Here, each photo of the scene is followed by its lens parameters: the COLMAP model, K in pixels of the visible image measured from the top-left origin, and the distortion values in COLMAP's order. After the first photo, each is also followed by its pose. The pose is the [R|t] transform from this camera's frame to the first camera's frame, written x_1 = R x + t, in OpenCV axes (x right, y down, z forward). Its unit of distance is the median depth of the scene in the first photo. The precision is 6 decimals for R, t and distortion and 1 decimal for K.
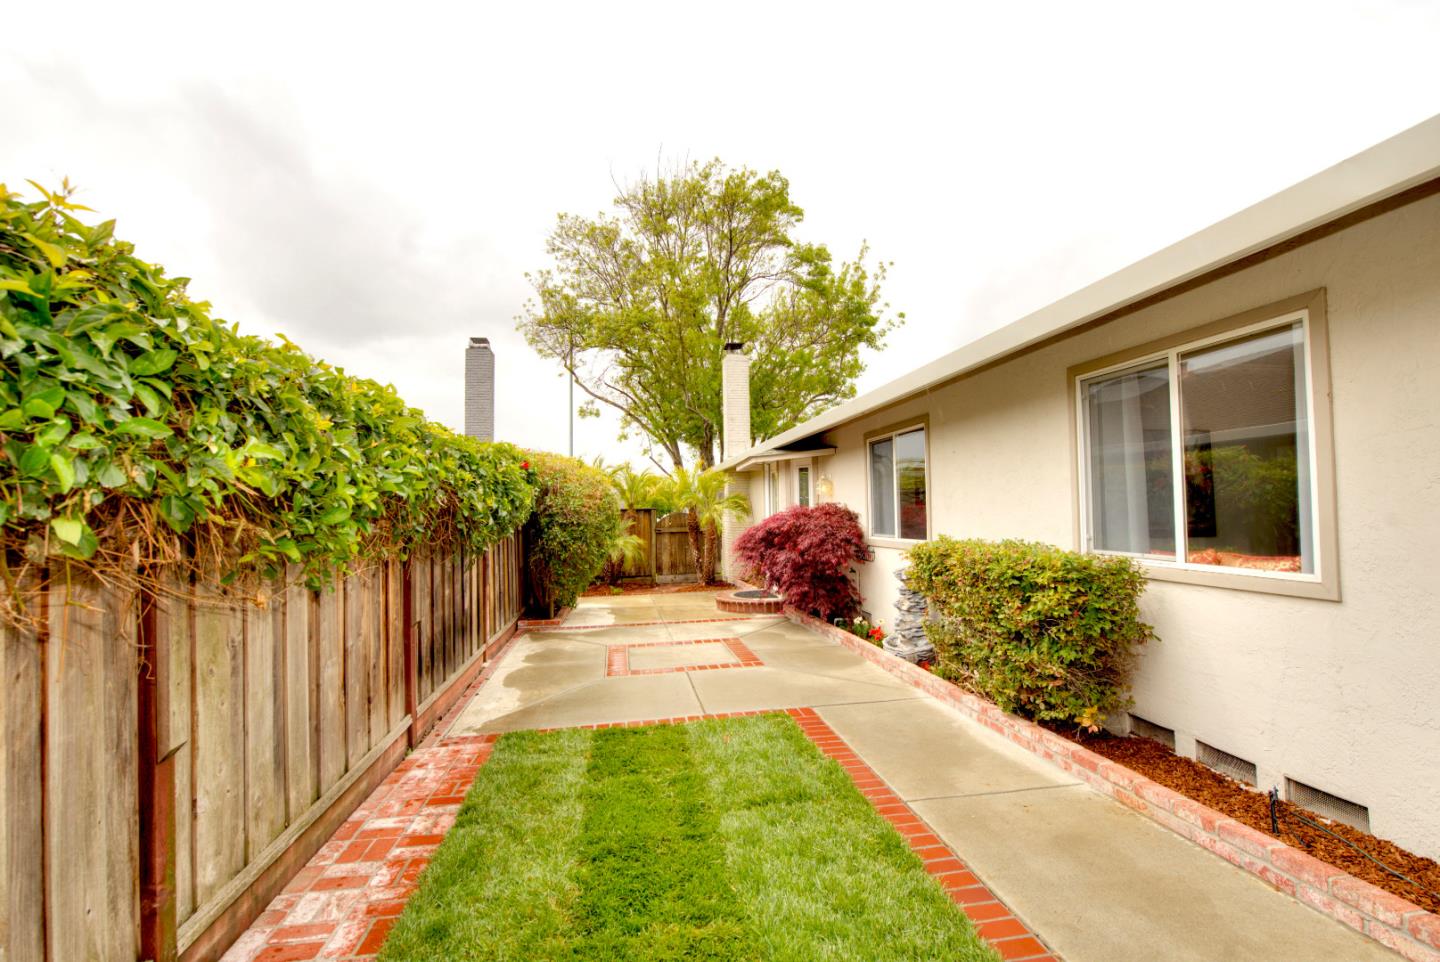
lens RADIAL K [[672.2, 0, 716.5], [0, 672.2, 482.5], [0, 0, 1]] dist [-0.017168, 0.000973]
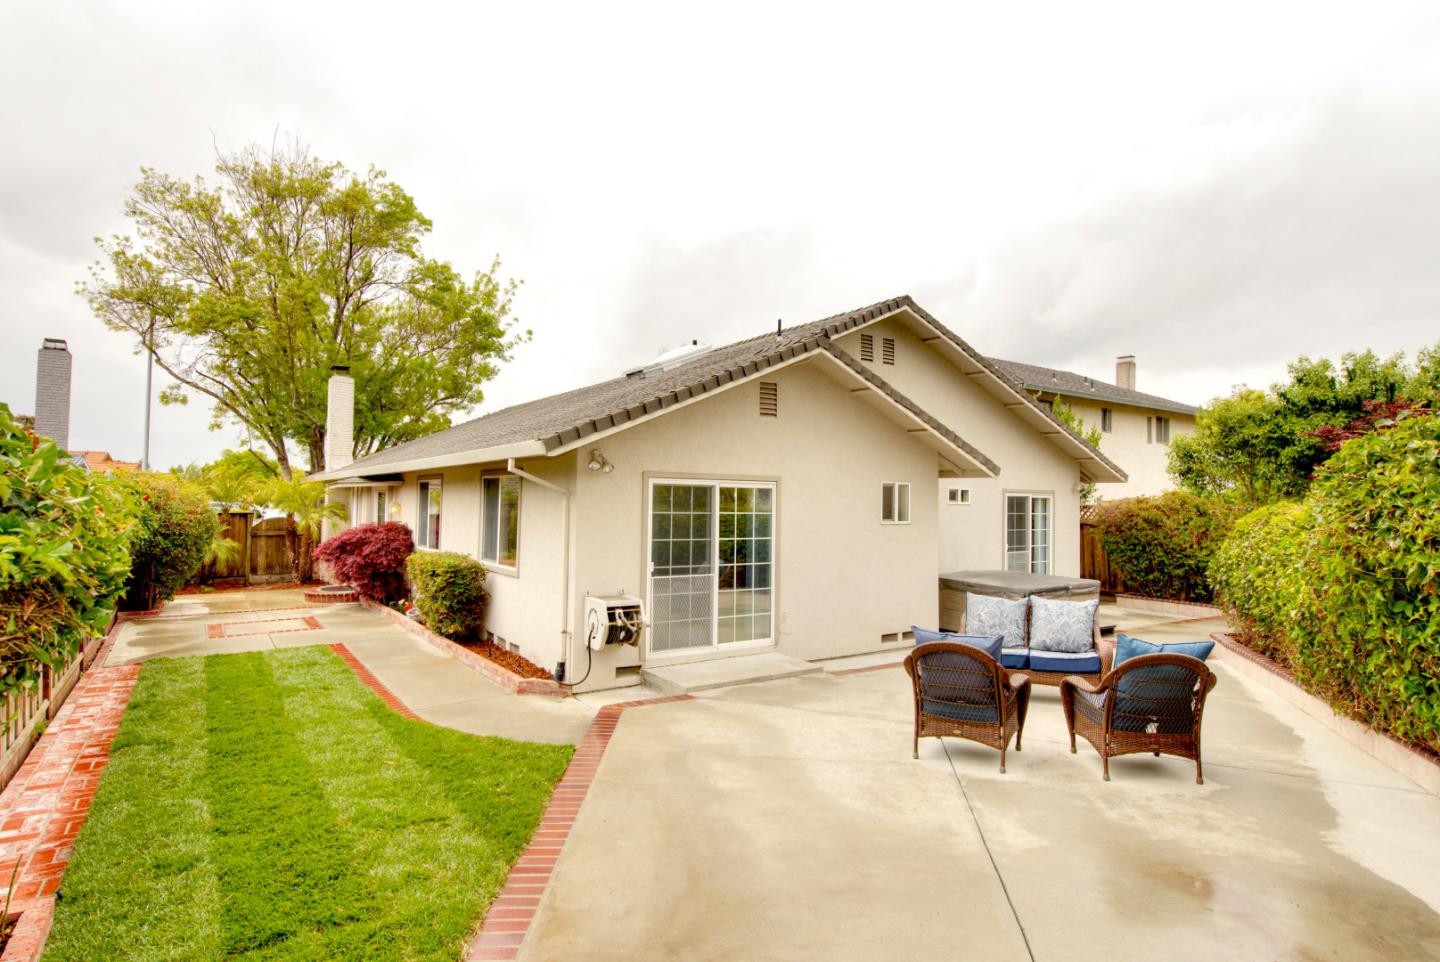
lens RADIAL K [[767.7, 0, 729.4], [0, 767.7, 486.5], [0, 0, 1]] dist [-0.016755, -0.002346]
pose [[0.893022, 0.039529, 0.448274, 0.028108], [-0.048937, 0.998757, 0.009417, -0.035146], [-0.447344, -0.030346, 0.893847, -0.283765]]
